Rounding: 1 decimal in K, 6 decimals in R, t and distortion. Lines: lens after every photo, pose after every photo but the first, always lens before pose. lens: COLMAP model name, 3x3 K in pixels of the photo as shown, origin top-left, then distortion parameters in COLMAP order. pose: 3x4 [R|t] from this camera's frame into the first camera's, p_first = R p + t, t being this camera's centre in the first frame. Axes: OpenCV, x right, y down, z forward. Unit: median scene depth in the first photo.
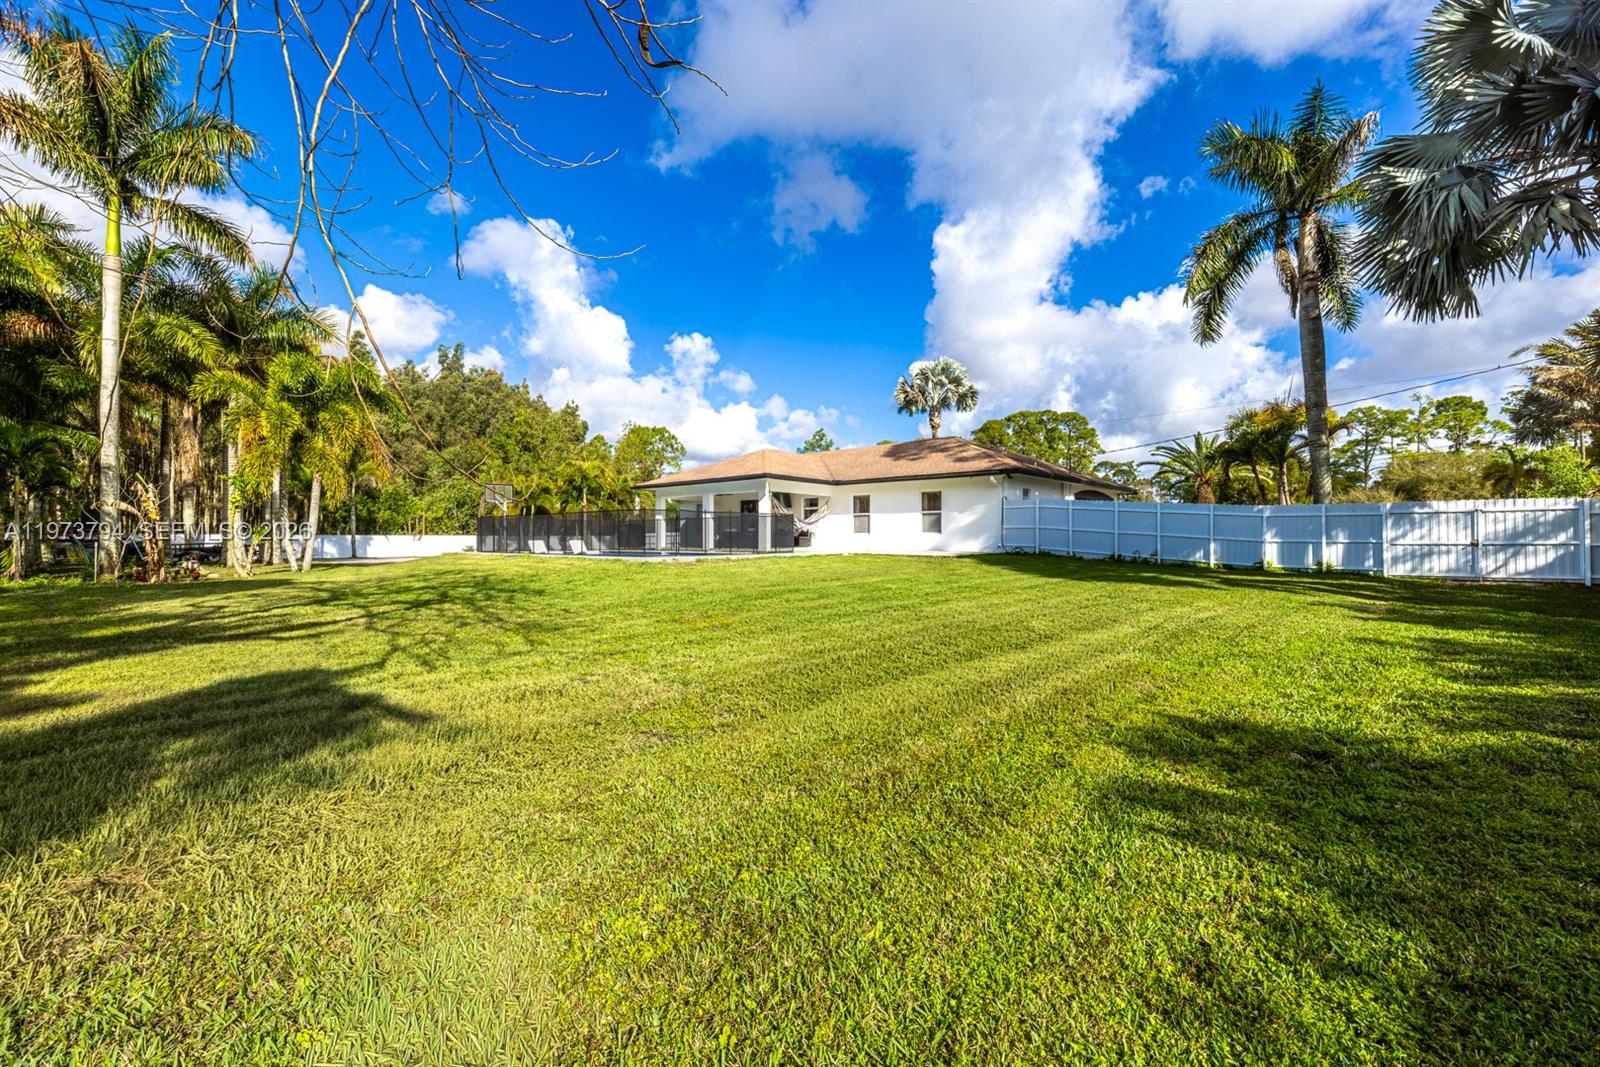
lens RADIAL K [[710.6, 0, 800.0], [0, 710.6, 533.5], [0, 0, 1]] dist [0.001821, 0.000099]
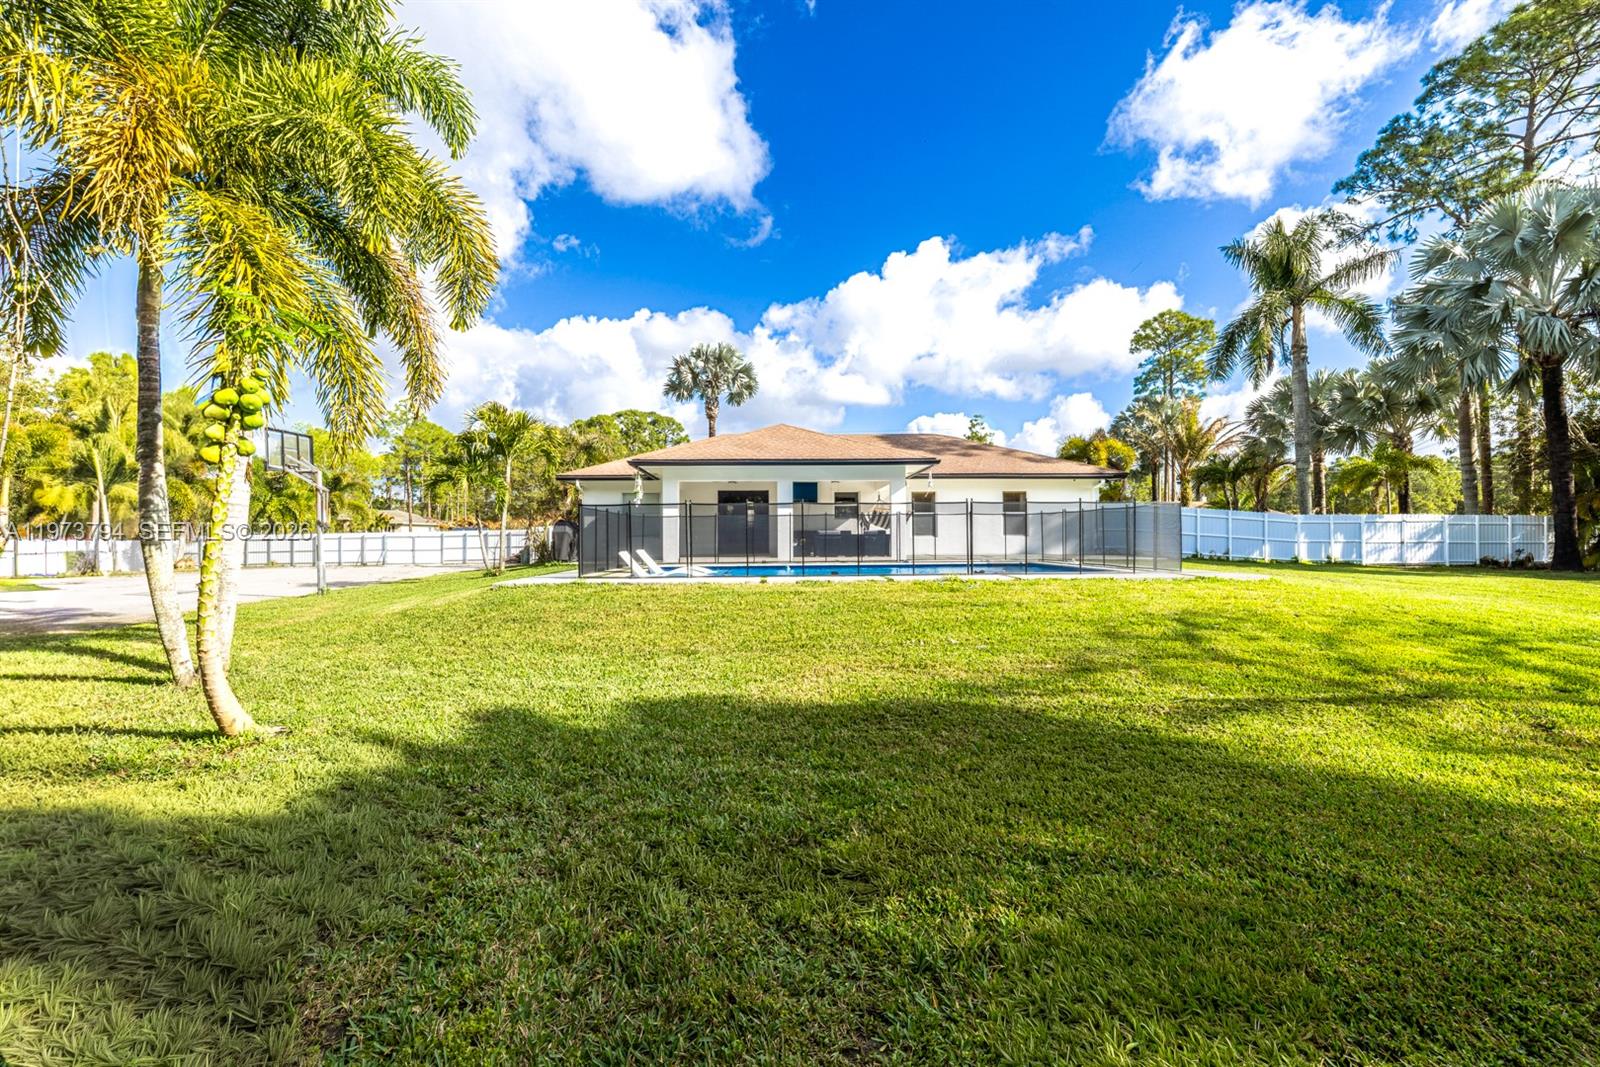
lens RADIAL K [[710.6, 0, 800.0], [0, 710.6, 533.5], [0, 0, 1]] dist [0.001821, 0.000099]
pose [[0.673886, 0.001303, 0.738834, -0.933578], [0.002427, 0.999989, -0.003978, -0.001616], [-0.738831, 0.004473, 0.673875, 0.755171]]
